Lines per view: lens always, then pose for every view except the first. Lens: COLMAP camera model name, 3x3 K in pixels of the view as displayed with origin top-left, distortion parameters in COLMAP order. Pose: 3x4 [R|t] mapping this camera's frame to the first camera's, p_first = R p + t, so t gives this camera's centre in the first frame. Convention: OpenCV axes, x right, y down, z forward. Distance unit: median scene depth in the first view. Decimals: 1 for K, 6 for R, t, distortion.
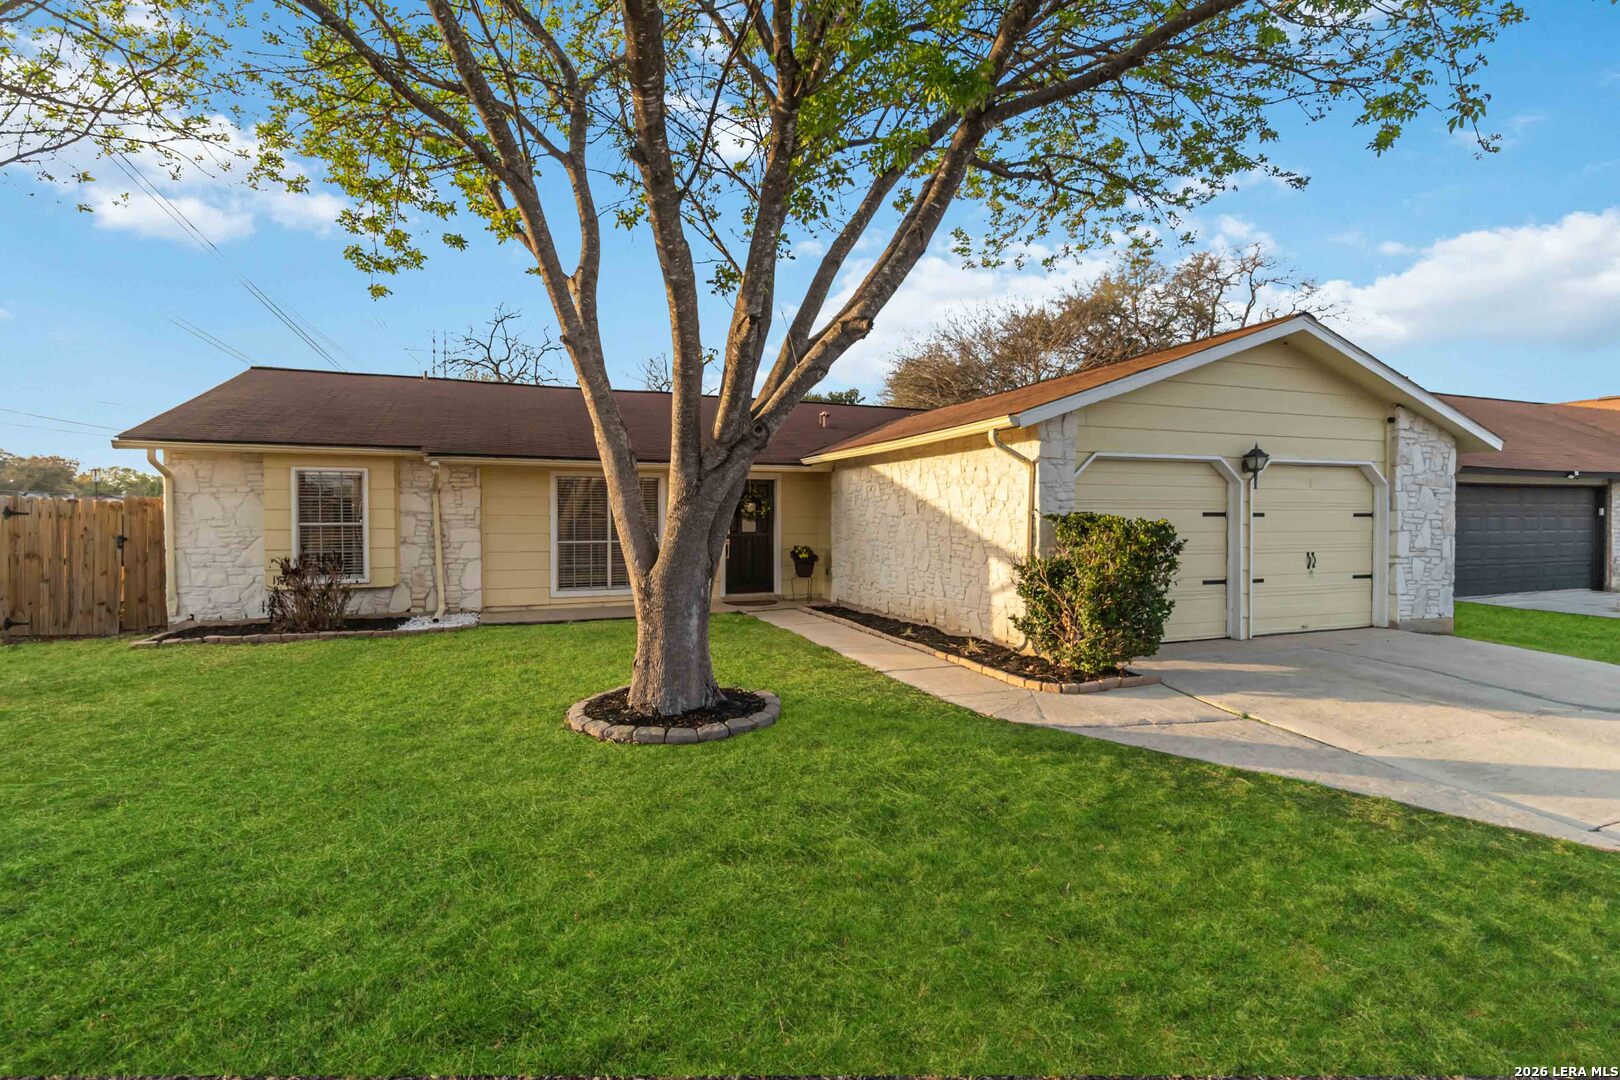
lens RADIAL K [[773.4, 0, 815.7], [0, 773.4, 510.1], [0, 0, 1]] dist [0.000619, 0.000126]
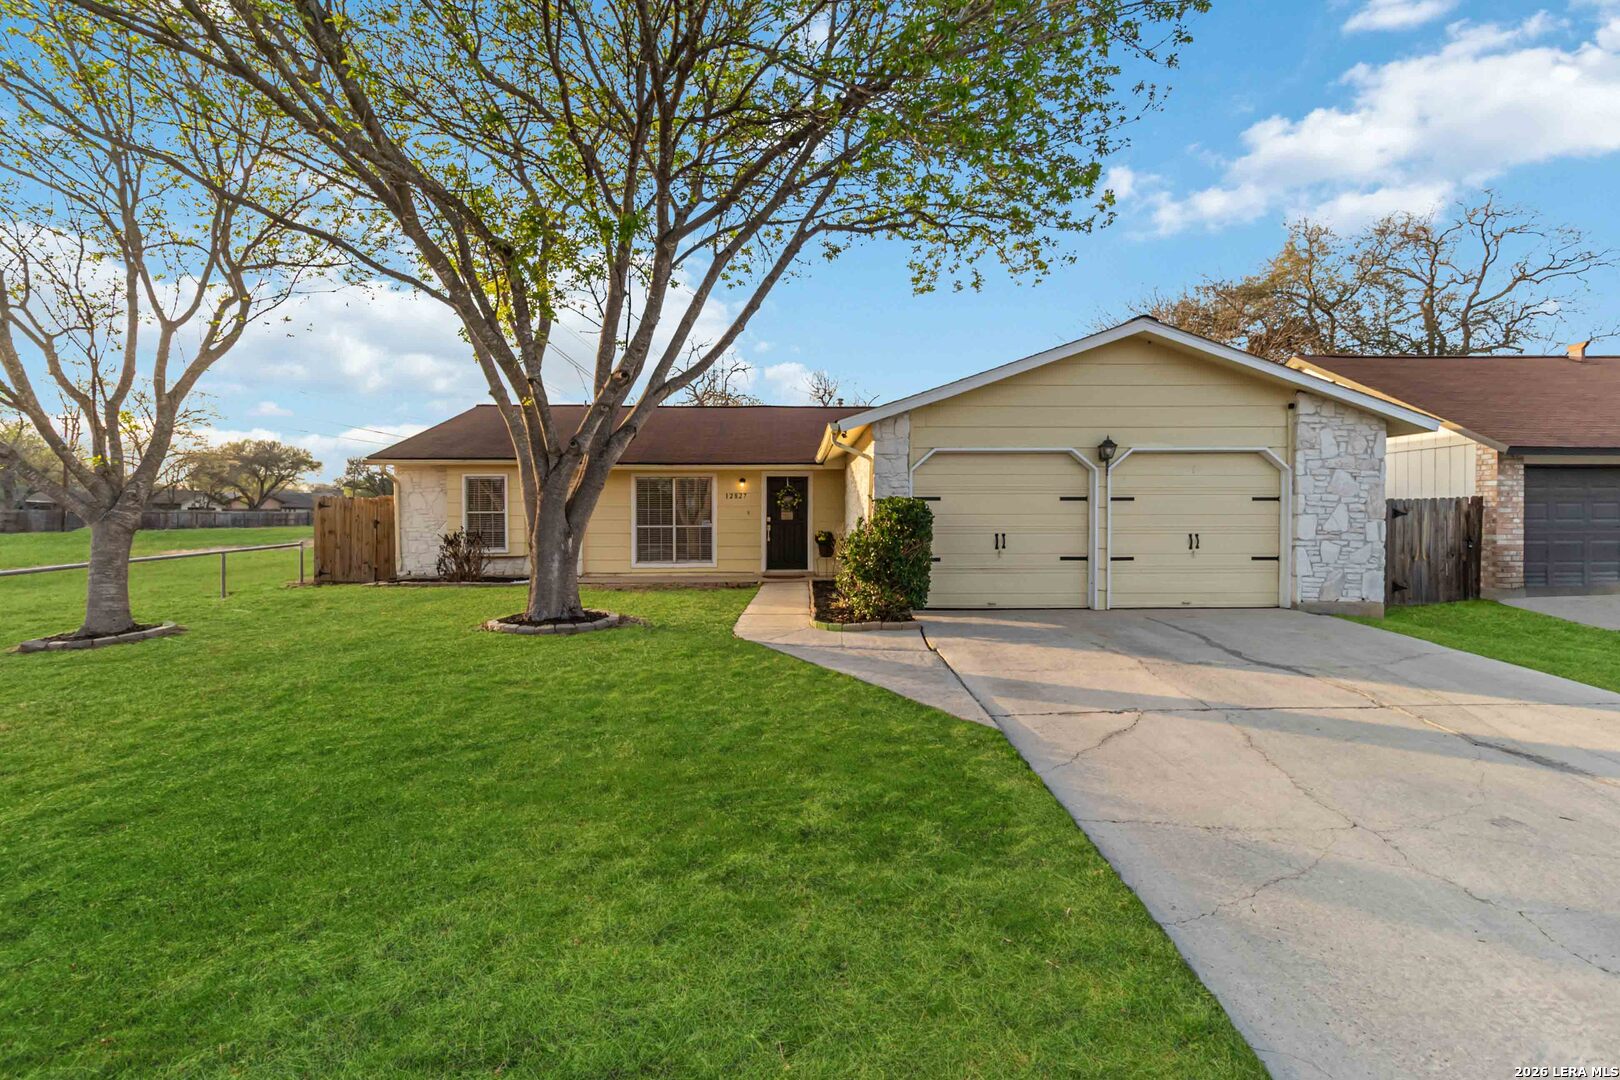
lens RADIAL K [[773.4, 0, 815.7], [0, 773.4, 510.1], [0, 0, 1]] dist [0.000619, 0.000126]
pose [[0.939487, -0.004753, -0.342551, 0.498058], [0.004613, 0.999989, -0.001222, 0.019764], [0.342553, -0.000432, 0.939499, -0.177150]]
